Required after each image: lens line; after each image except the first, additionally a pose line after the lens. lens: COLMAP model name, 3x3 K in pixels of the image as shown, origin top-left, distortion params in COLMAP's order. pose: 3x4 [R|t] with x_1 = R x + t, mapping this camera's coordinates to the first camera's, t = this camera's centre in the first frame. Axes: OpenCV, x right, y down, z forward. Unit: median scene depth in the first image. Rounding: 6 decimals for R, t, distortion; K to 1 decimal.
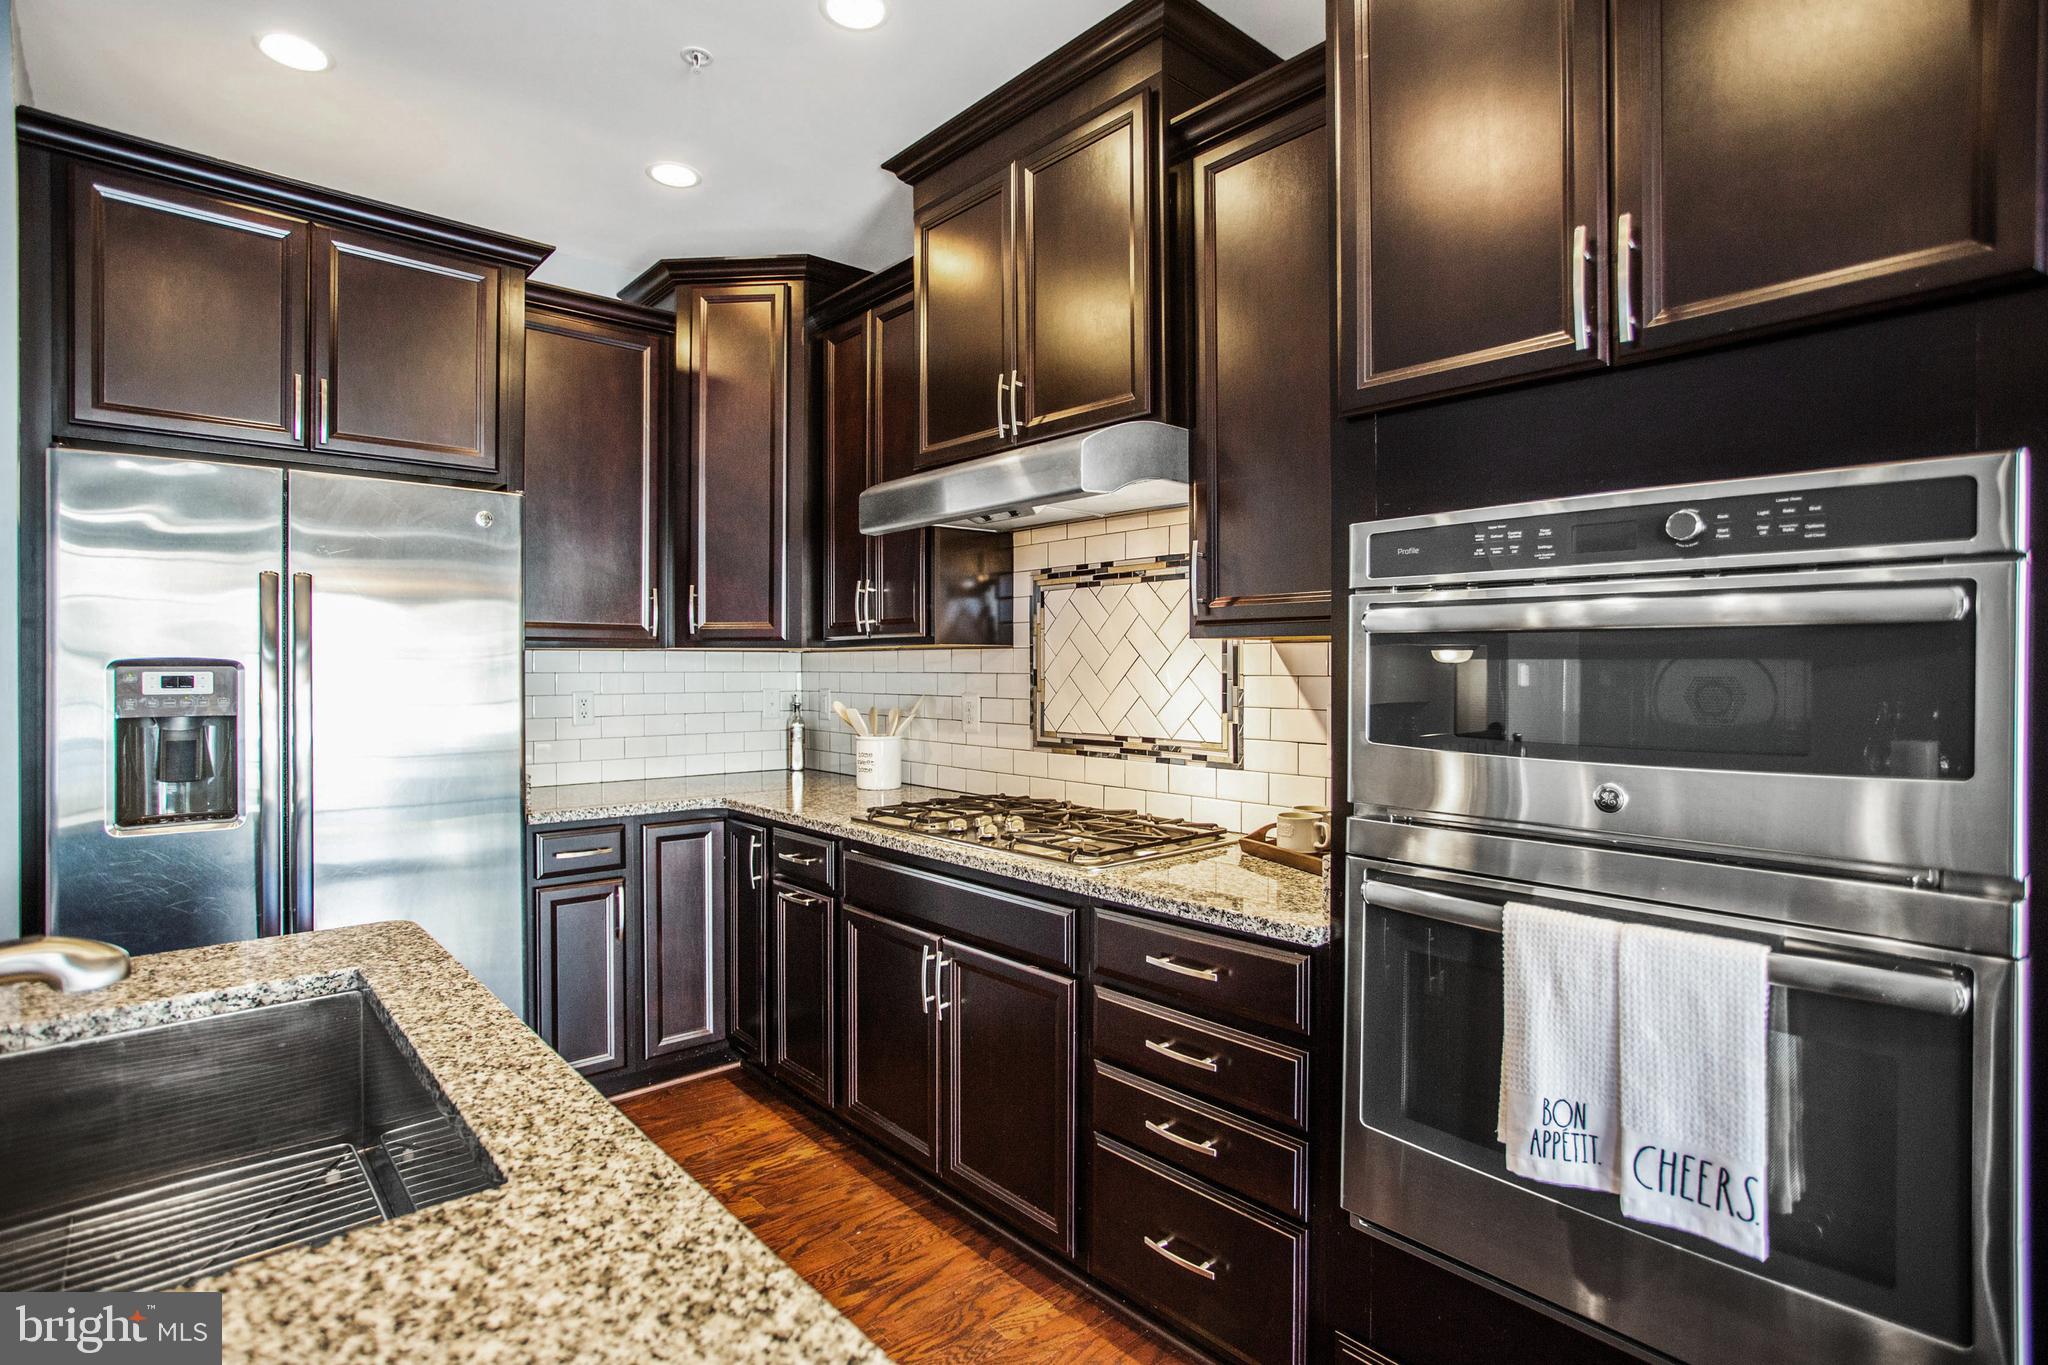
lens RADIAL K [[1005.2, 0, 1025.0], [0, 1005.2, 668.7], [0, 0, 1]] dist [-0.061083, 0.033748]
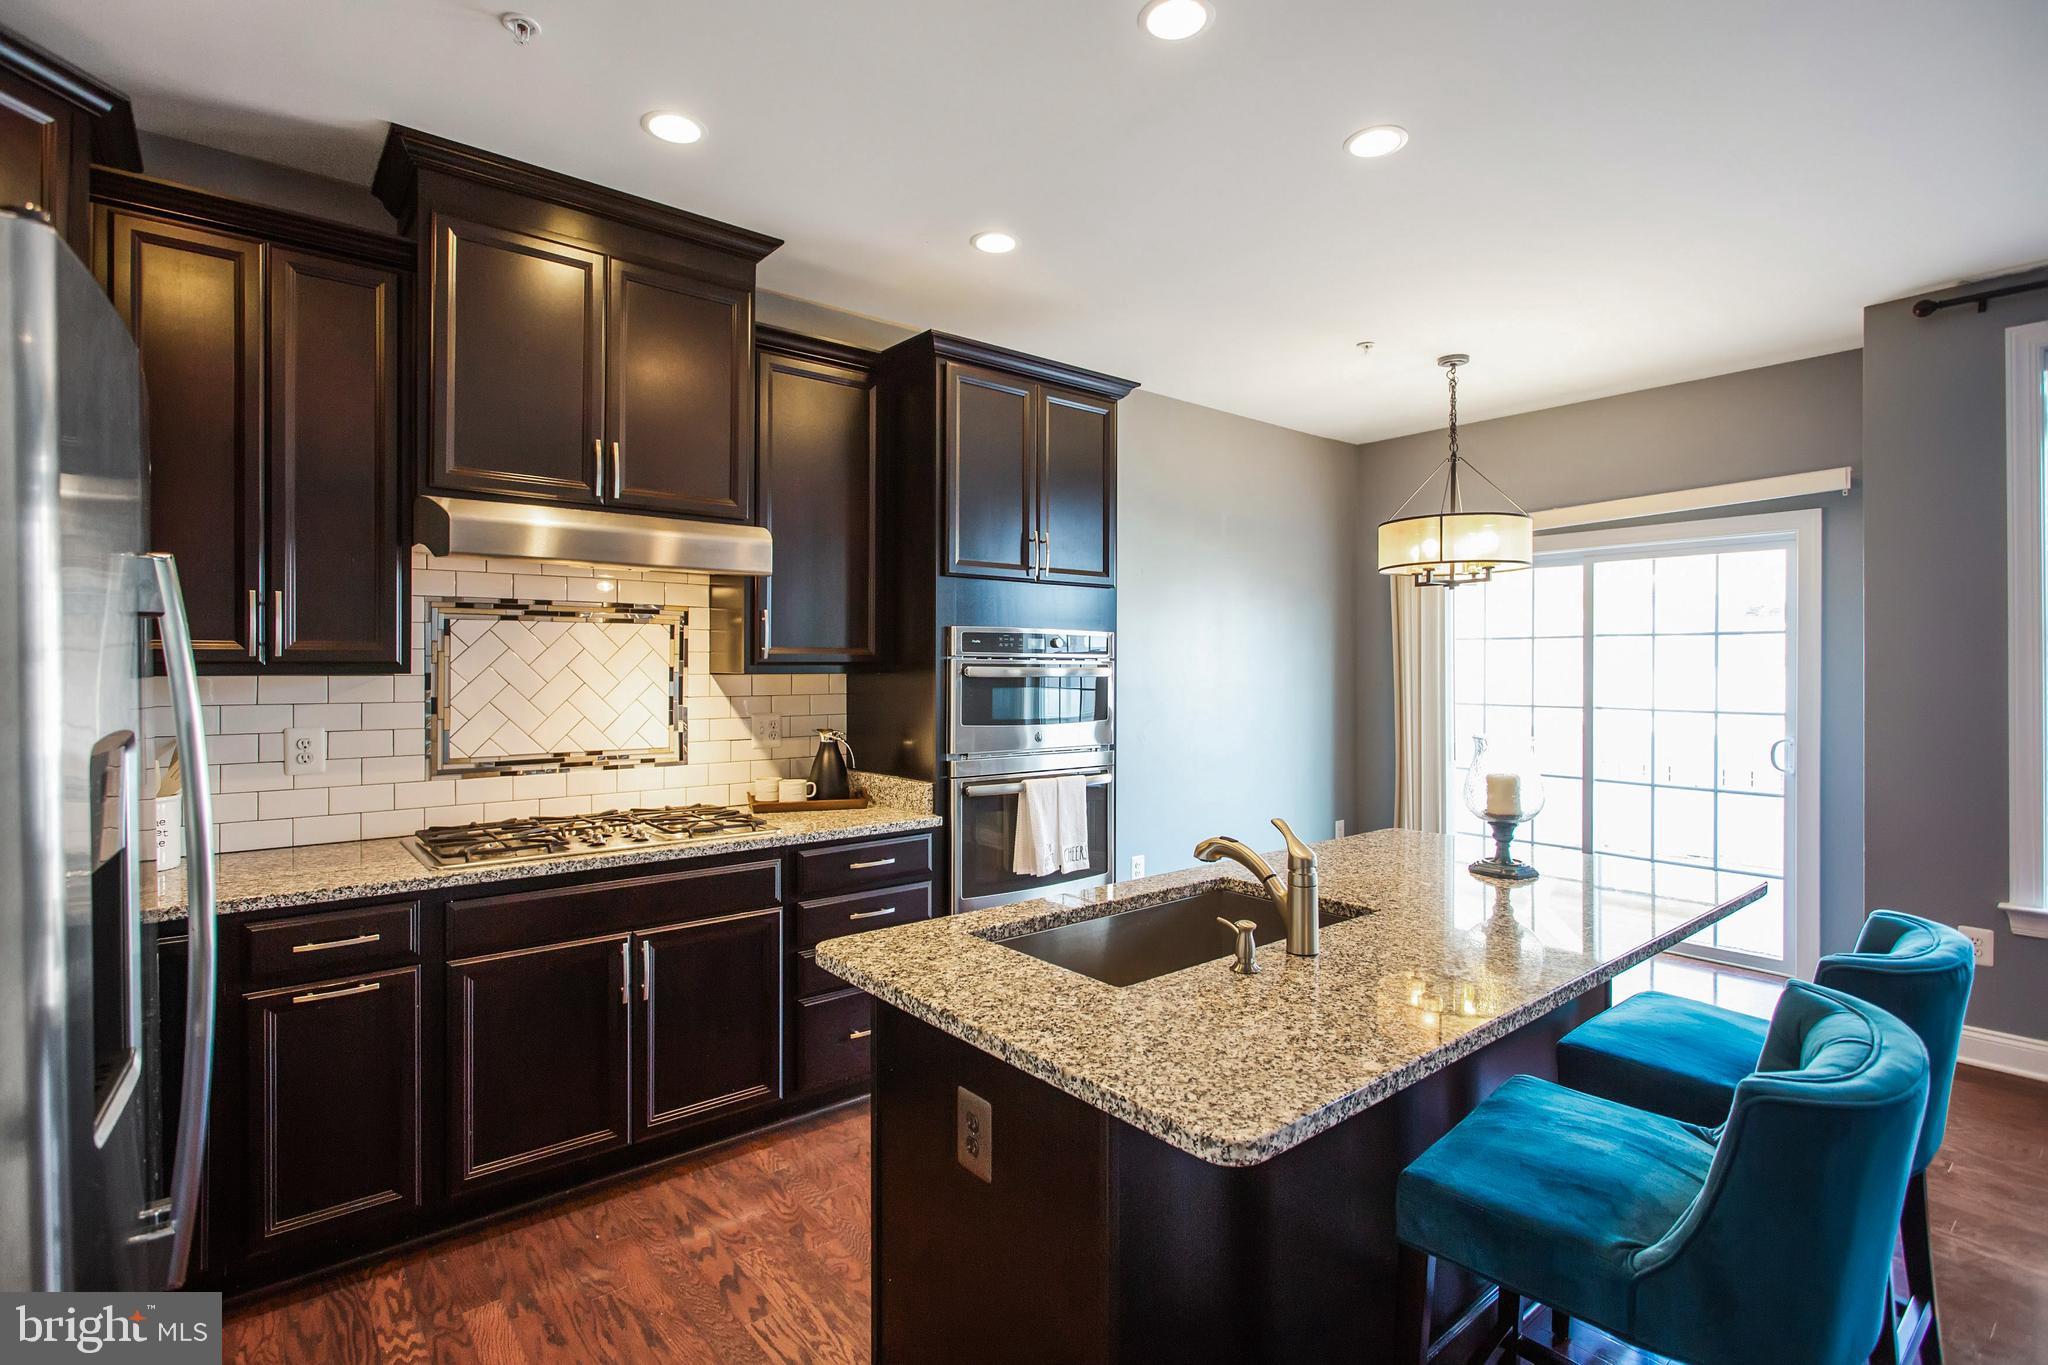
lens RADIAL K [[979.2, 0, 1019.8], [0, 979.2, 671.7], [0, 0, 1]] dist [-0.007477, -0.000068]
pose [[0.038658, -0.004859, 0.999241, -1.104041], [0.000553, 0.999988, 0.004841, -0.034280], [-0.999252, 0.000365, 0.038660, 0.472543]]
